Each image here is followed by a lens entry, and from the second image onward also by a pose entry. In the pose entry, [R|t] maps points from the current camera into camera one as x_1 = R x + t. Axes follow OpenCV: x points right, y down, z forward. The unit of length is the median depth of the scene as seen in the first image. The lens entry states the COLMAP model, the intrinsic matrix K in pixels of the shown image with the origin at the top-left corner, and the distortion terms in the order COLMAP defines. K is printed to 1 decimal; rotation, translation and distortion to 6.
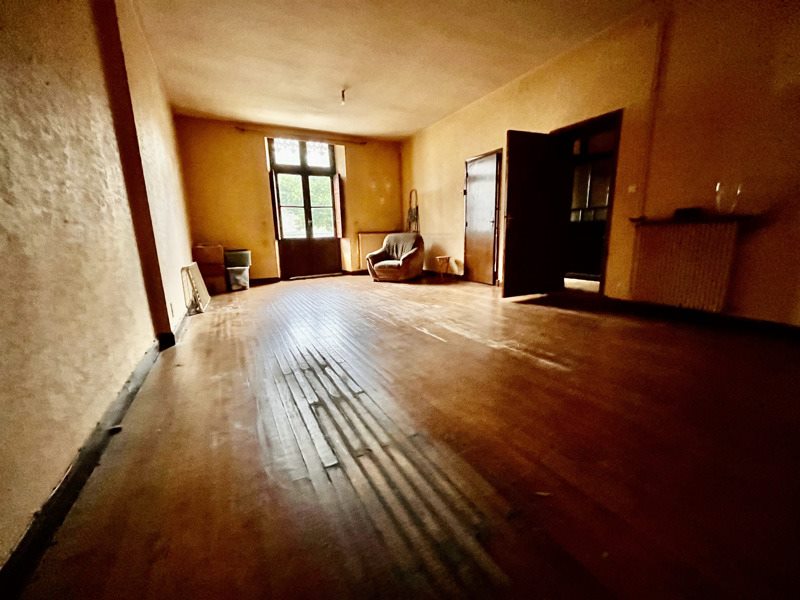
lens RADIAL K [[324.2, 0, 400.0], [0, 324.2, 300.0], [0, 0, 1]] dist [-0.000366, -0.000017]
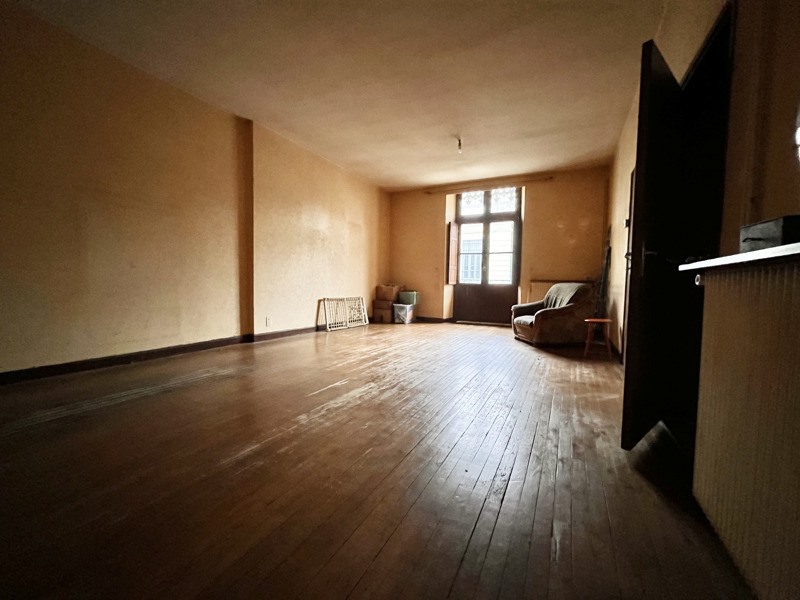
lens RADIAL K [[324.2, 0, 400.0], [0, 324.2, 300.0], [0, 0, 1]] dist [-0.000366, -0.000017]
pose [[0.557938, 0.084701, -0.825549, 0.420632], [-0.198694, 0.979479, -0.033791, -0.065066], [0.805746, 0.182885, 0.563318, 0.270496]]
